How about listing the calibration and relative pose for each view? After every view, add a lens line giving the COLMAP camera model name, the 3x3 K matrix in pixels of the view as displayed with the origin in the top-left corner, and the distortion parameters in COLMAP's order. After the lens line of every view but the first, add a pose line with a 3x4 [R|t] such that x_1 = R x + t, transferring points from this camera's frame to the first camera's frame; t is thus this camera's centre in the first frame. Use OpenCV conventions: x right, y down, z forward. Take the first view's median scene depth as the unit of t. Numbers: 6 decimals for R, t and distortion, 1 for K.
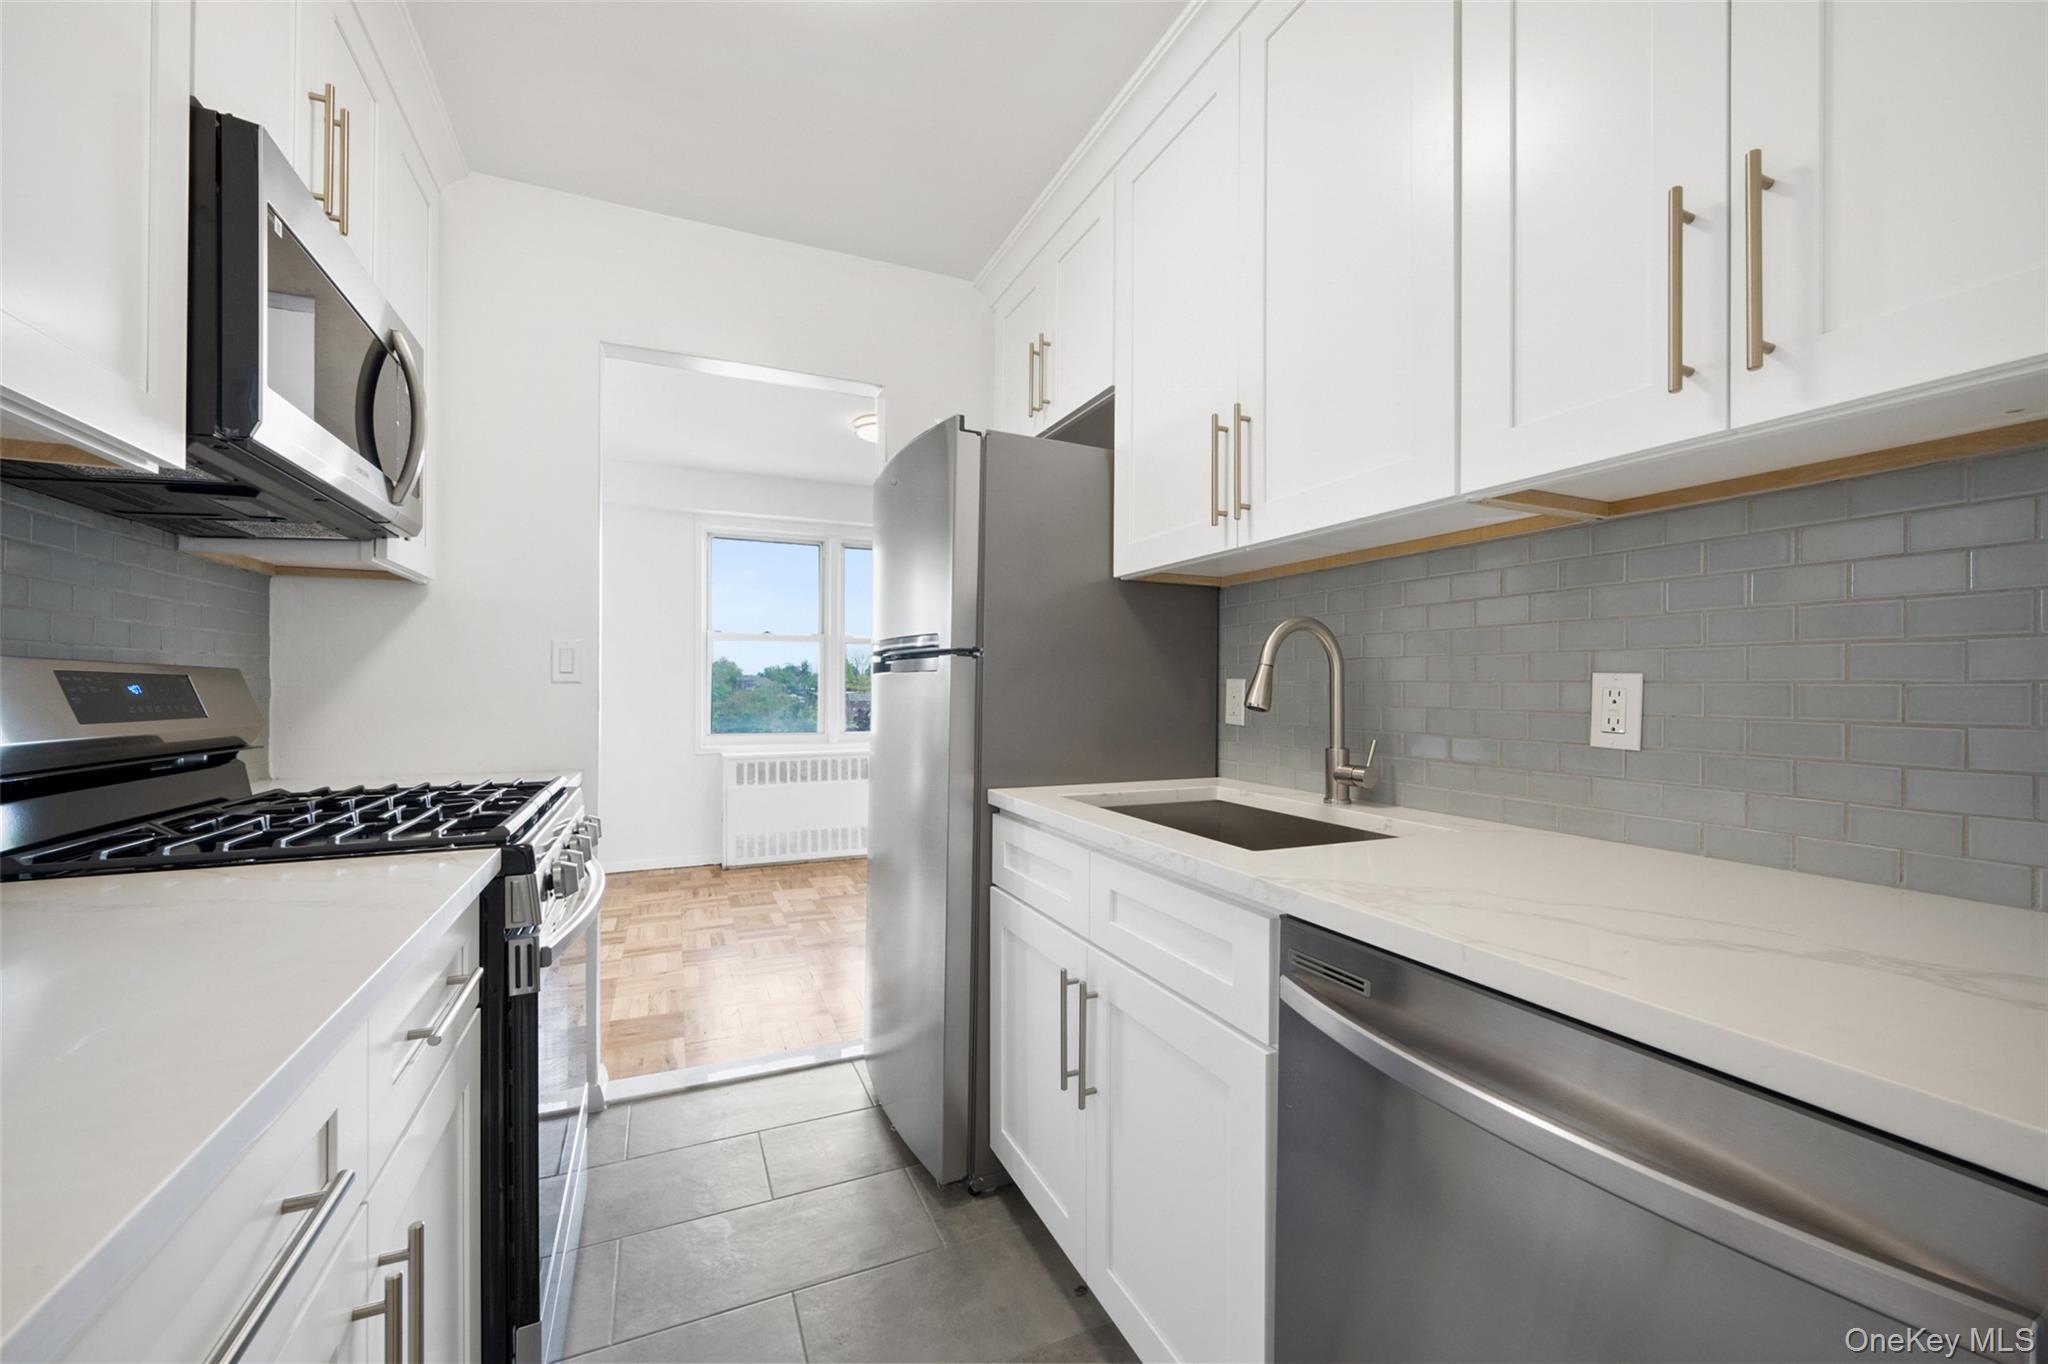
lens RADIAL K [[816.9, 0, 1033.6], [0, 816.9, 683.9], [0, 0, 1]] dist [-0.000509, -0.000022]
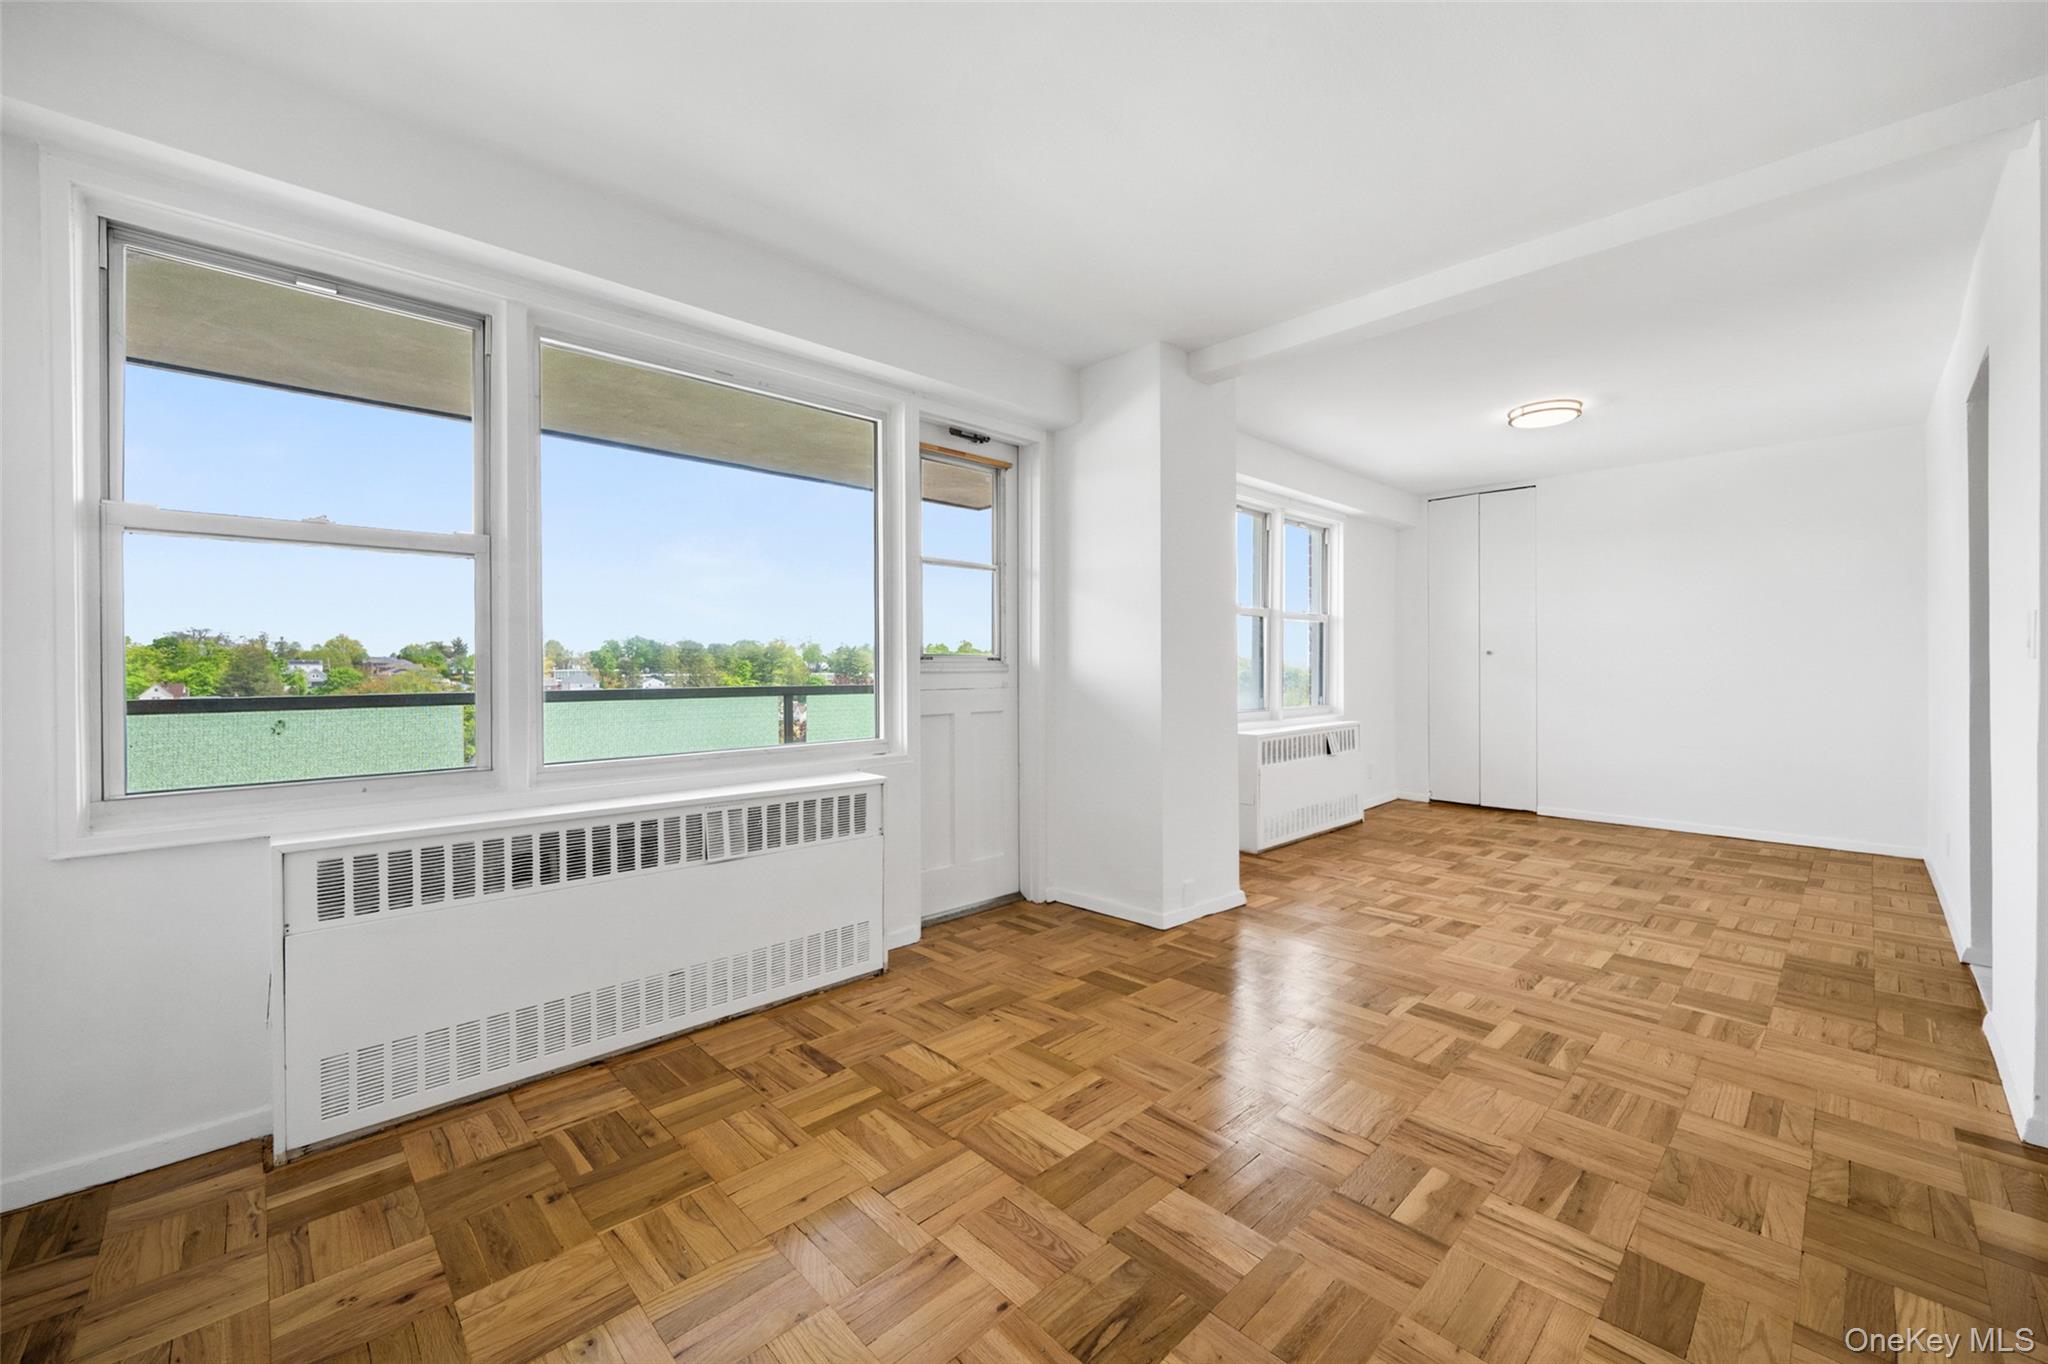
lens RADIAL K [[813.7, 0, 1024.9], [0, 813.7, 668.0], [0, 0, 1]] dist [0.000506, 0.000040]
pose [[0.941413, -0.007132, 0.337182, -2.111180], [0.005689, 0.999970, 0.005267, 0.009481], [-0.337209, -0.003040, 0.941425, 0.447782]]
